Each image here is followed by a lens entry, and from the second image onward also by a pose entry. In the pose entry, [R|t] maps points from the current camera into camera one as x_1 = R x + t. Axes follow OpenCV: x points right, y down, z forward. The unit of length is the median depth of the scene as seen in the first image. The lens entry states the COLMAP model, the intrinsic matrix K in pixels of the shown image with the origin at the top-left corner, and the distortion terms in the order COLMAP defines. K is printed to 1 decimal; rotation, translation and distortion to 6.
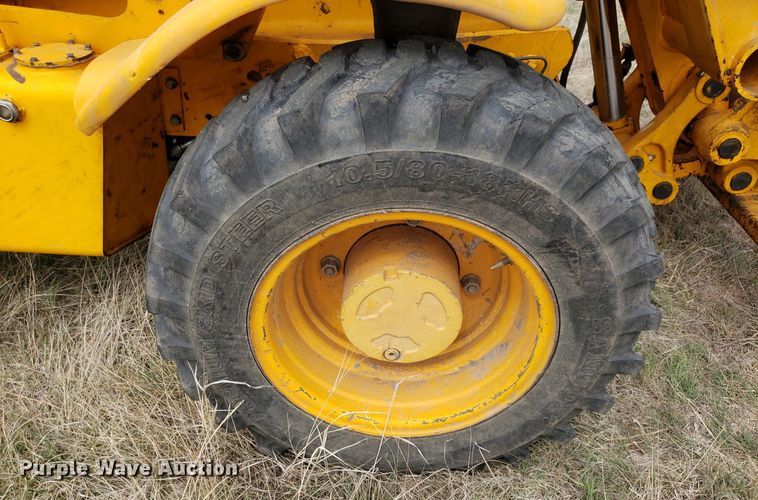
lens RADIAL K [[594.9, 0, 377.5], [0, 594.9, 275.1], [0, 0, 1]] dist [0.020593, 0.000077]
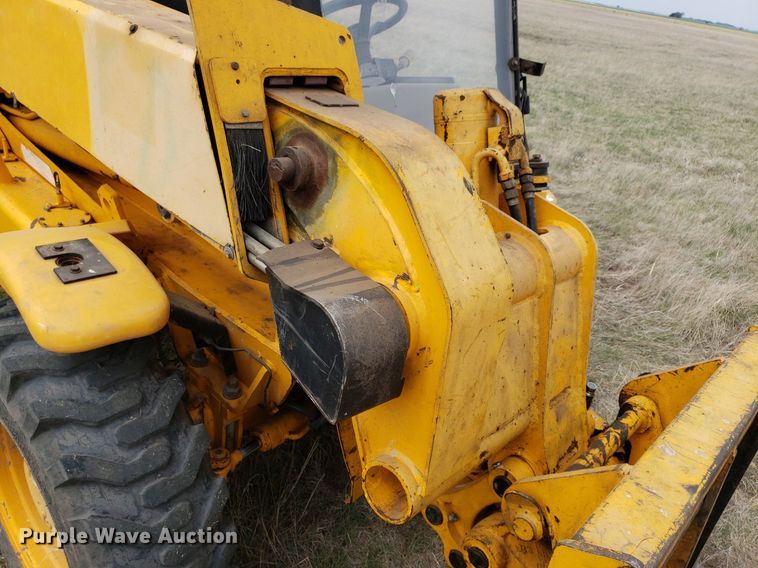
lens RADIAL K [[594.6, 0, 379.0], [0, 594.6, 284.0], [0, 0, 1]] dist [0.025690, 0.000146]
pose [[0.759338, 0.400123, -0.513135, 1.216555], [-0.497574, 0.865229, -0.061638, -0.688154], [0.419317, 0.302126, 0.856092, 0.102183]]
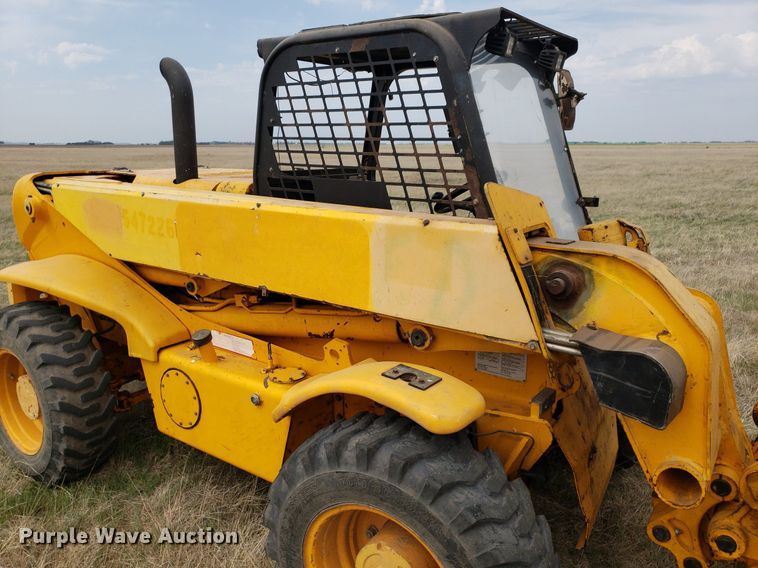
lens RADIAL K [[592.2, 0, 379.0], [0, 592.2, 284.0], [0, 0, 1]] dist [0.006262, 0.011250]
pose [[0.854128, 0.107914, -0.508743, 0.865725], [-0.300614, 0.900698, -0.313645, -0.156032], [0.424377, 0.420829, 0.801753, -0.705654]]
